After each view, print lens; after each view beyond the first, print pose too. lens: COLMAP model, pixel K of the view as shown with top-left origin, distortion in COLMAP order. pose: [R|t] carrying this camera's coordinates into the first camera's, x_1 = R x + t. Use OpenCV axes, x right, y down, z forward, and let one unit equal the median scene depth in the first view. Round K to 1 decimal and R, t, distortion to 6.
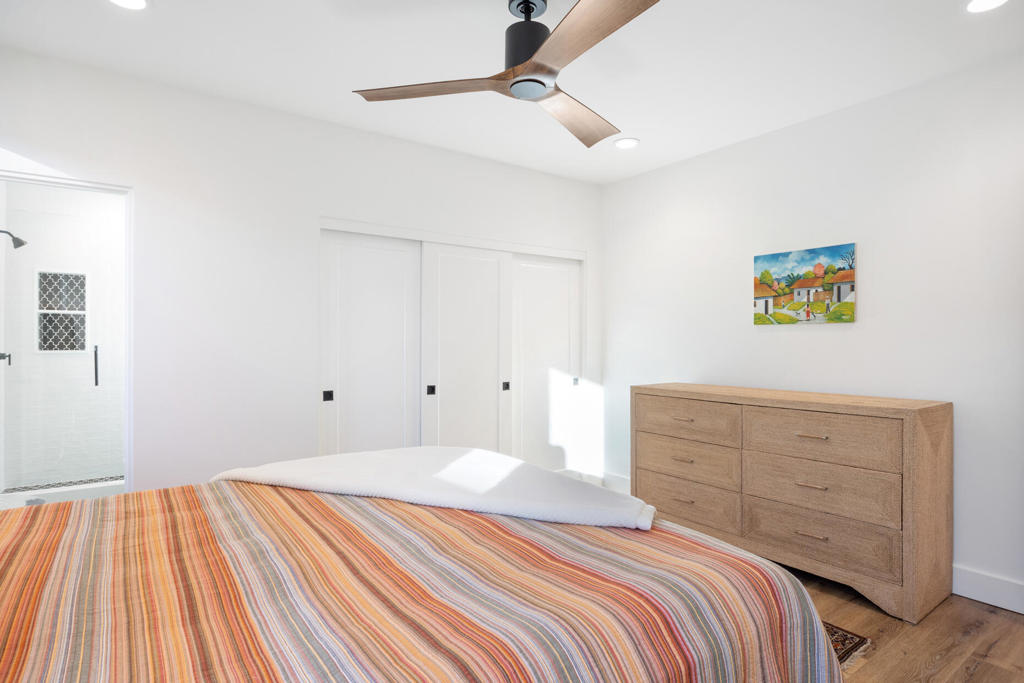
lens RADIAL K [[553.1, 0, 509.5], [0, 553.1, 341.5], [0, 0, 1]] dist [0.003480, 0.001290]
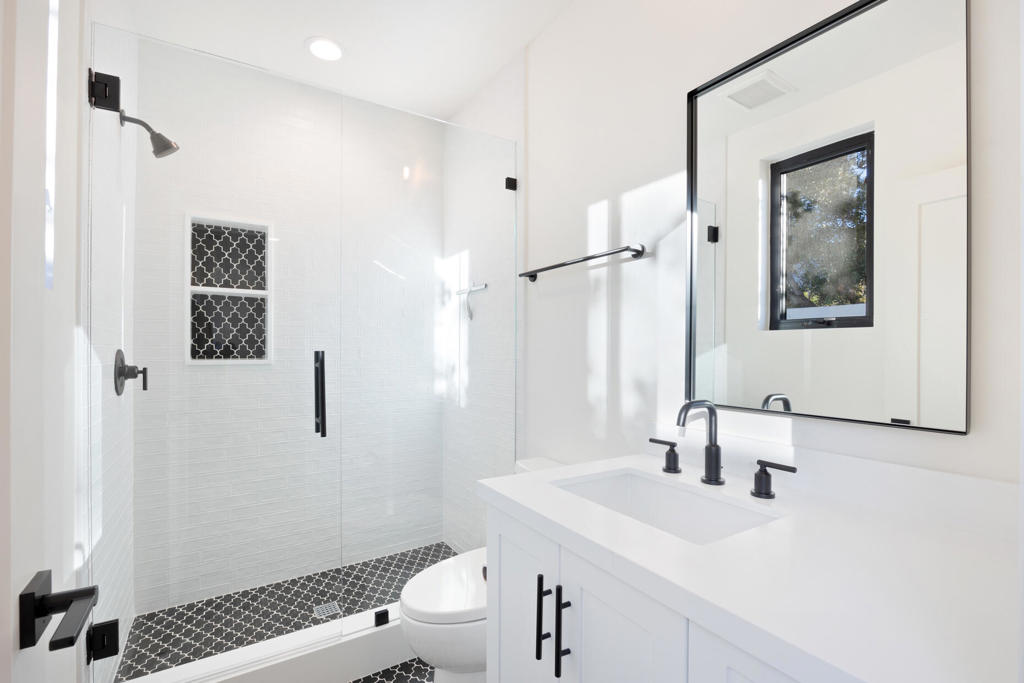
lens RADIAL K [[463.8, 0, 515.6], [0, 463.8, 344.3], [0, 0, 1]] dist [-0.003541, -0.000038]
pose [[0.999276, -0.006639, -0.037474, -0.493276], [0.006130, 0.999888, -0.013668, 0.008805], [0.037560, 0.013428, 0.999204, 0.534454]]
